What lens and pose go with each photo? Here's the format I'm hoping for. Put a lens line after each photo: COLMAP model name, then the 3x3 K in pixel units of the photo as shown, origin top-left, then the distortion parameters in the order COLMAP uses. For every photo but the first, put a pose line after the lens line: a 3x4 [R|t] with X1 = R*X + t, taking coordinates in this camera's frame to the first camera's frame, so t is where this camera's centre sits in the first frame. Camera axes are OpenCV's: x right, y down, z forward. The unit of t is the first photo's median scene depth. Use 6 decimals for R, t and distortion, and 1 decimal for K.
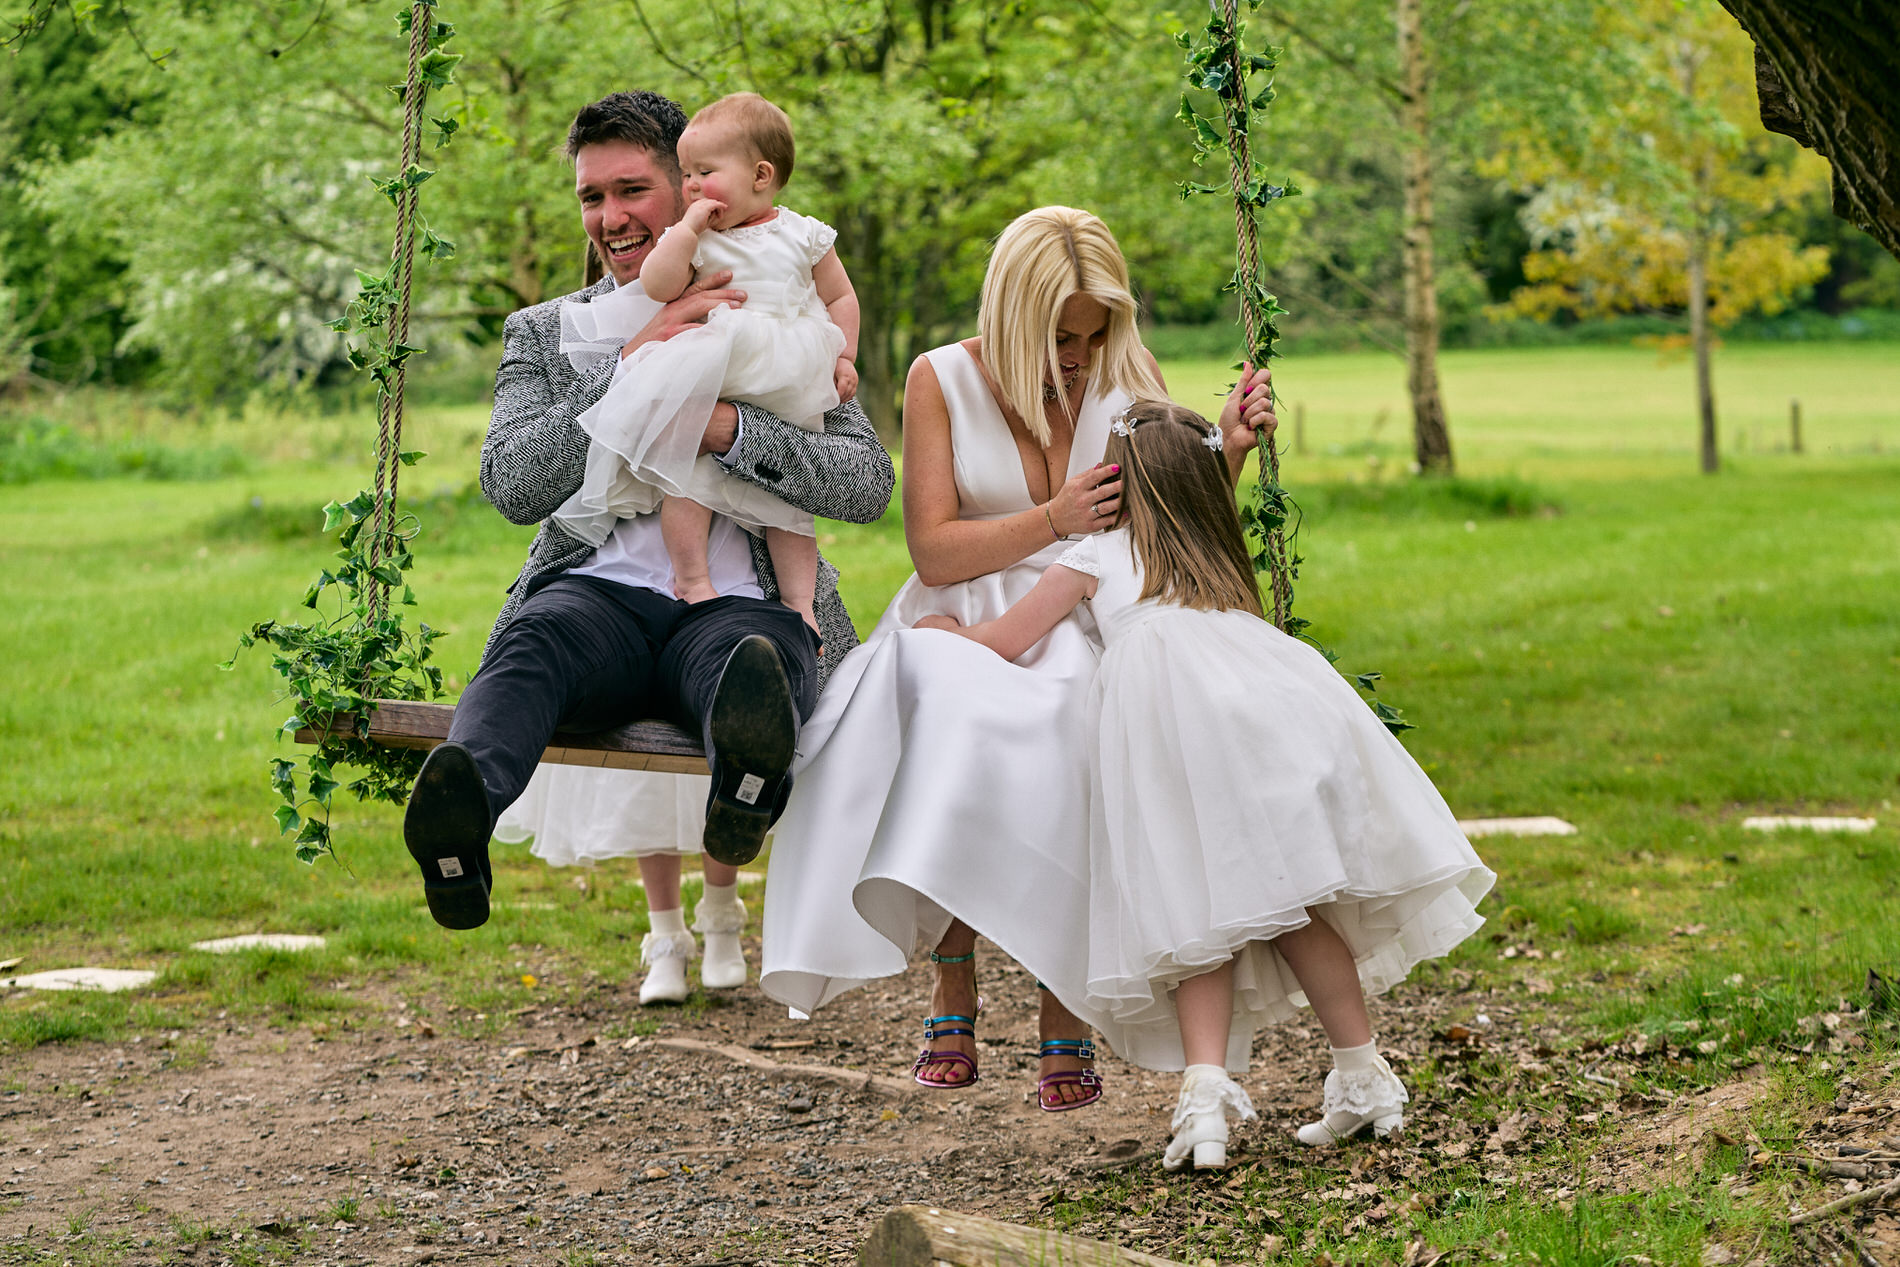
lens RADIAL K [[5154.6, 0, 1030.9], [0, 5154.6, 640.2], [0, 0, 1]] dist [0.105356, -2.677957]
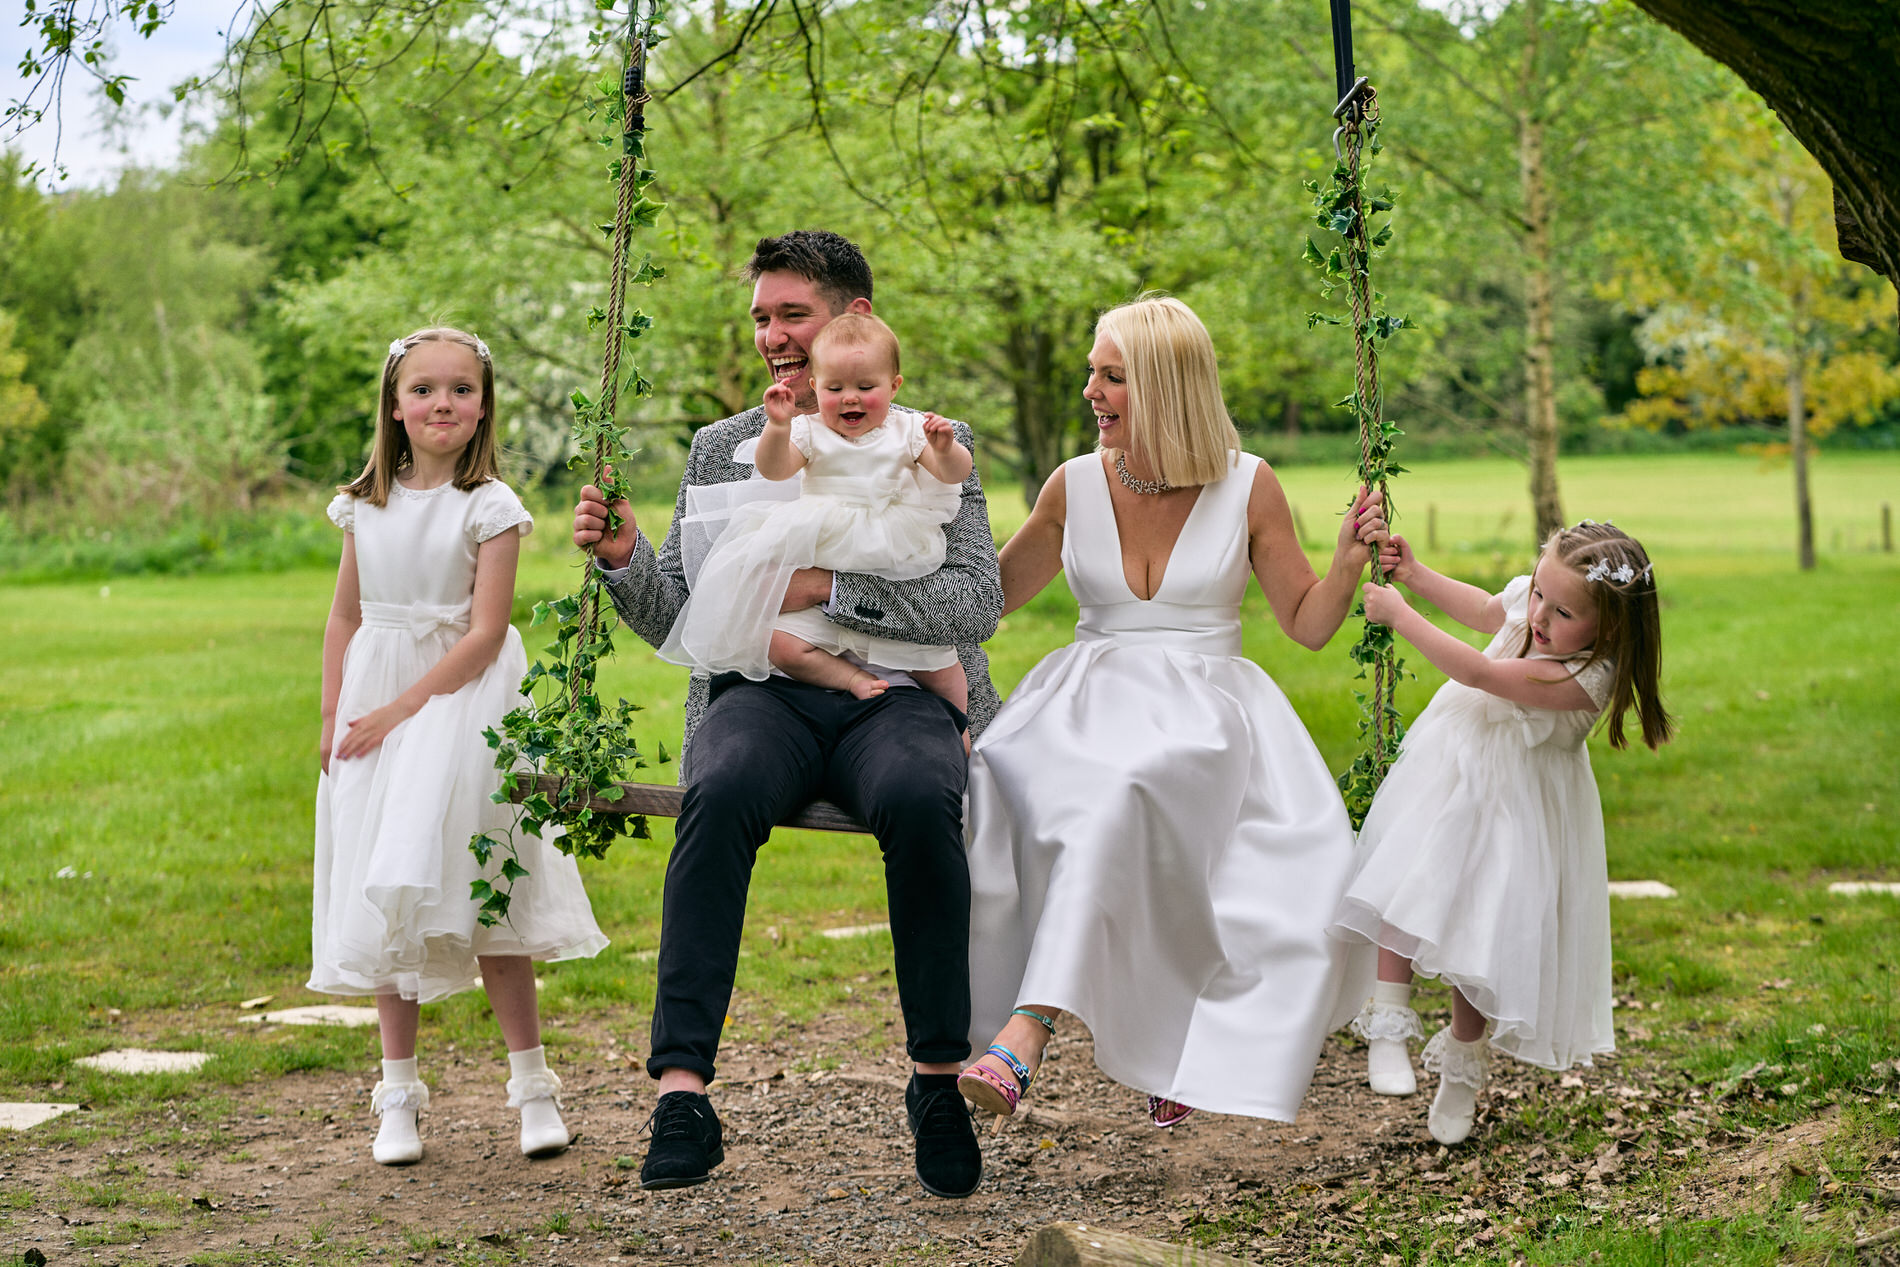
lens RADIAL K [[4678.8, 0, 950.0], [0, 4678.8, 633.5], [0, 0, 1]] dist [0.088850, -2.293285]
pose [[0.998699, 0.005471, -0.050705, 0.001387], [-0.006386, 0.999819, -0.017908, 0.000338], [0.050598, 0.018208, 0.998553, -0.005410]]
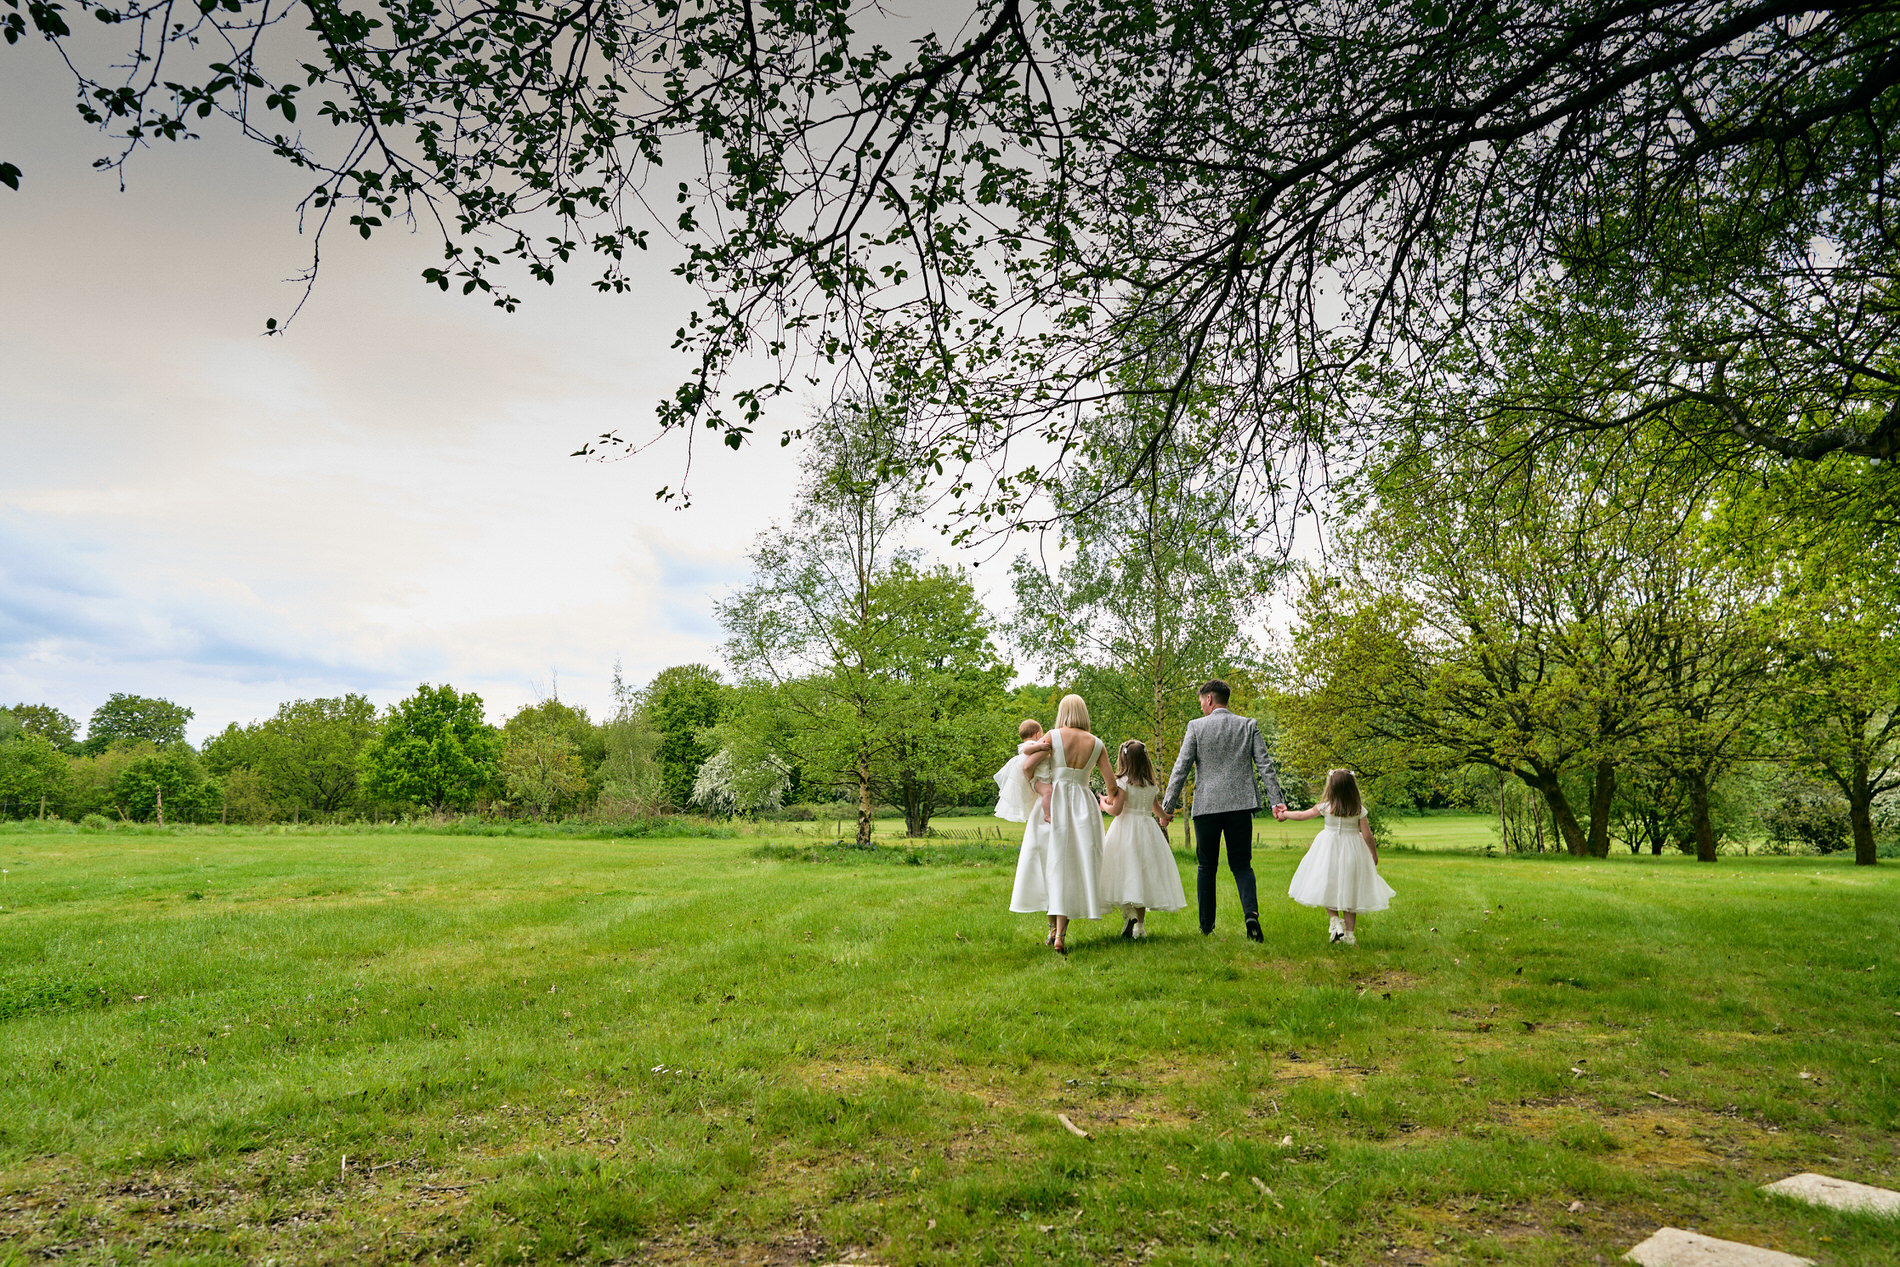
lens RADIAL K [[1288.1, 0, 950.0], [0, 1288.1, 633.5], [0, 0, 1]] dist [-0.048542, 0.064057]
pose [[0.998904, 0.036729, 0.029026, -0.194187], [-0.030346, 0.980149, -0.195928, -0.012564], [-0.035646, 0.194832, 0.980189, 0.698148]]
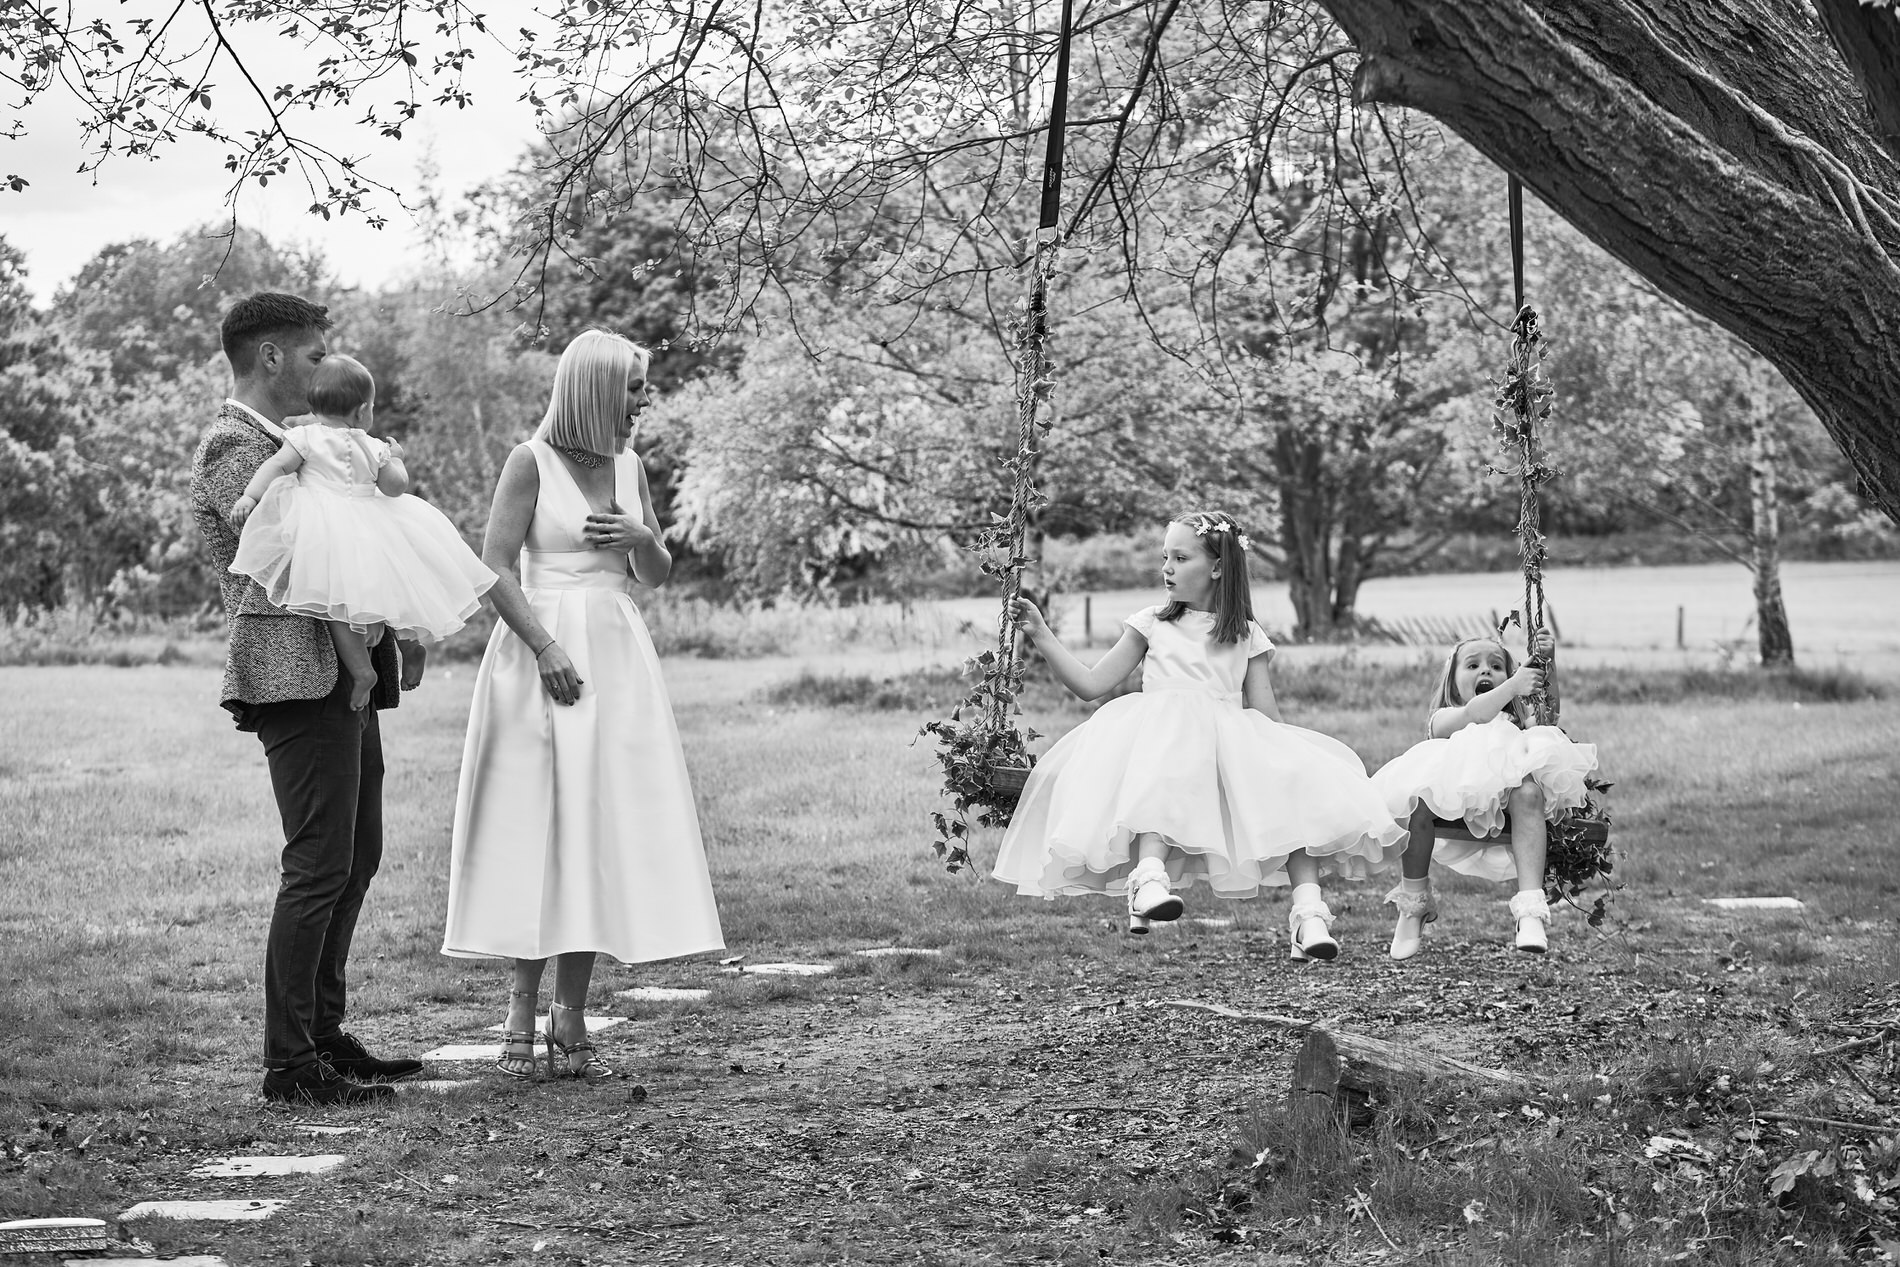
lens RADIAL K [[4678.8, 0, 950.0], [0, 4678.8, 633.5], [0, 0, 1]] dist [0.088850, -2.293285]
pose [[0.994194, 0.012266, -0.106902, 0.009307], [-0.016408, 0.999145, -0.037952, 0.015070], [0.106345, 0.039486, 0.993545, -0.307417]]
